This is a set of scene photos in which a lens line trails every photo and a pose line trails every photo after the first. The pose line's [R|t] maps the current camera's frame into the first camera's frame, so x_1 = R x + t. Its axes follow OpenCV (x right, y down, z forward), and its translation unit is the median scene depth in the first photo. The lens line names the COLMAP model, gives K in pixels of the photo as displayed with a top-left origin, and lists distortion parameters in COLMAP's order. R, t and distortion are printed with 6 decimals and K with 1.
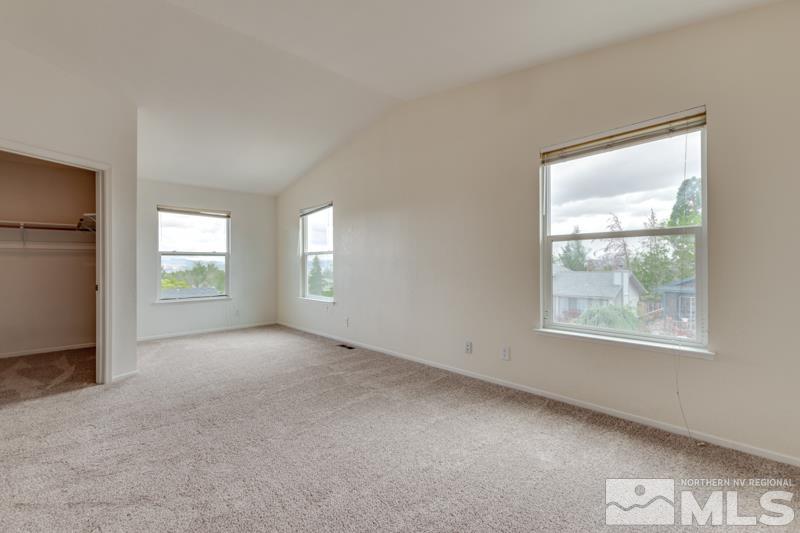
lens RADIAL K [[359.9, 0, 399.9], [0, 359.9, 261.8], [0, 0, 1]] dist [0.000861, -0.000581]
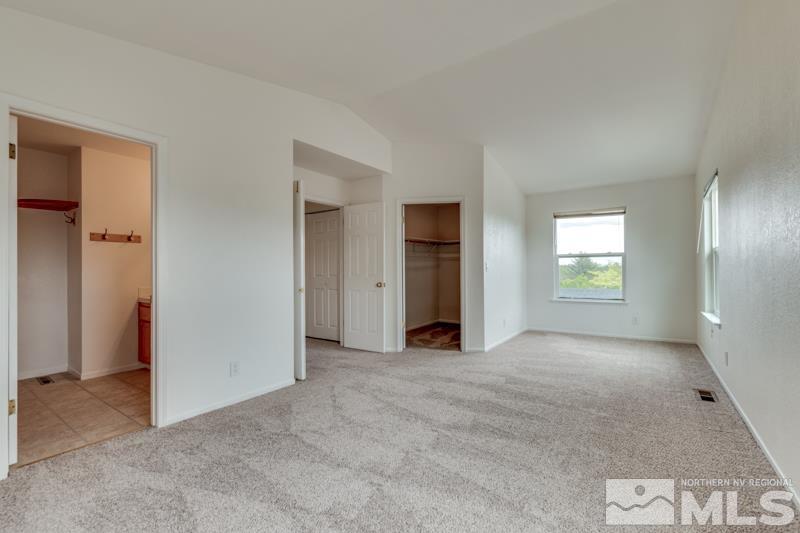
lens RADIAL K [[359.9, 0, 399.9], [0, 359.9, 261.8], [0, 0, 1]] dist [0.000861, -0.000581]
pose [[0.208477, -0.009447, -0.977982, 0.322397], [0.018300, 0.999816, -0.005757, -0.008061], [0.977856, -0.016697, 0.208611, 0.288813]]
